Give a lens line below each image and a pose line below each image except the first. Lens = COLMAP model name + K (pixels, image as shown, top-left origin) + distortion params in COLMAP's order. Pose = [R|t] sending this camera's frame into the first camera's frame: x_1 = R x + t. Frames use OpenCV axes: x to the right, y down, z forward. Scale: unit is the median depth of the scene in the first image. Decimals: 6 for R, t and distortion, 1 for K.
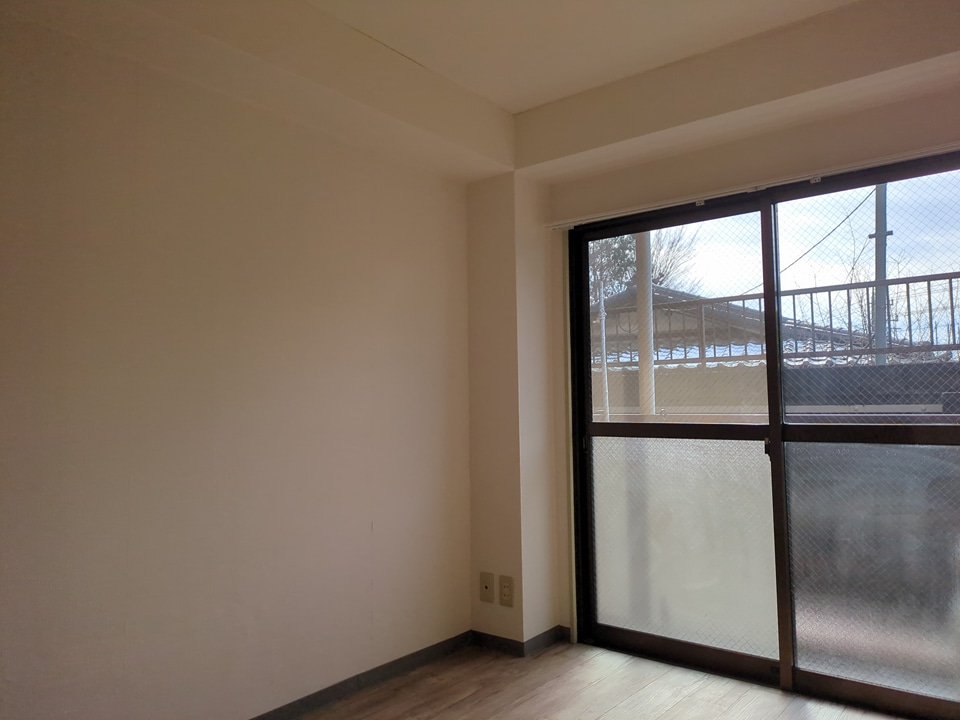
lens RADIAL K [[706.6, 0, 480.0], [0, 706.6, 360.0], [0, 0, 1]] dist [0.030048, -0.005431]
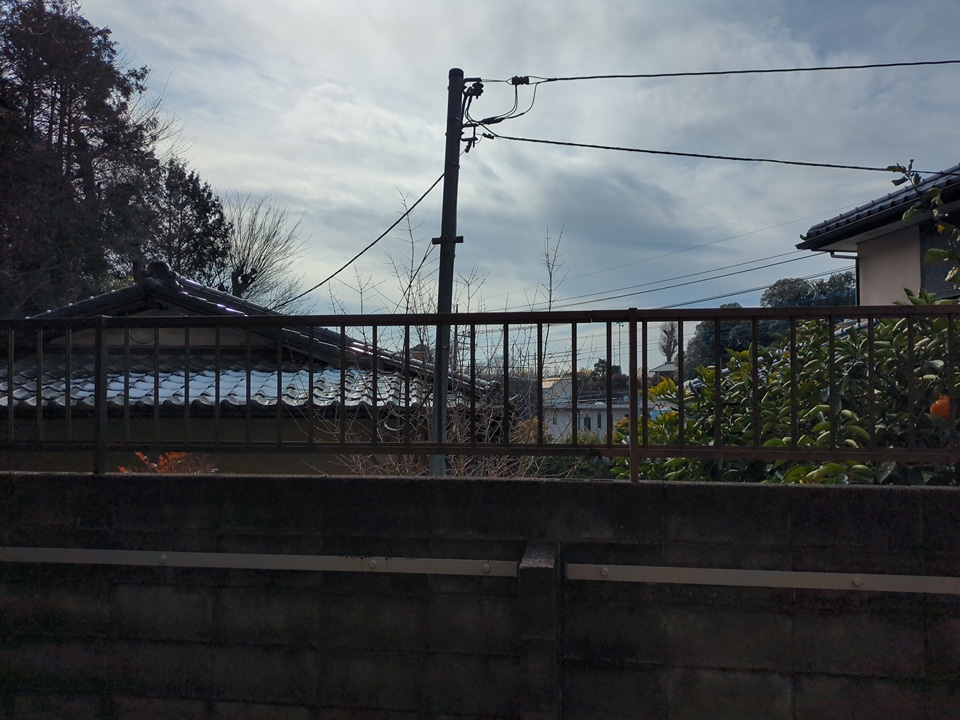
lens RADIAL K [[706.6, 0, 480.0], [0, 706.6, 360.0], [0, 0, 1]] dist [0.030048, -0.005431]
pose [[0.858953, 0.050435, 0.509565, 0.249372], [-0.051365, 0.998605, -0.012255, -0.055437], [-0.509472, -0.015647, 0.860345, 0.402331]]
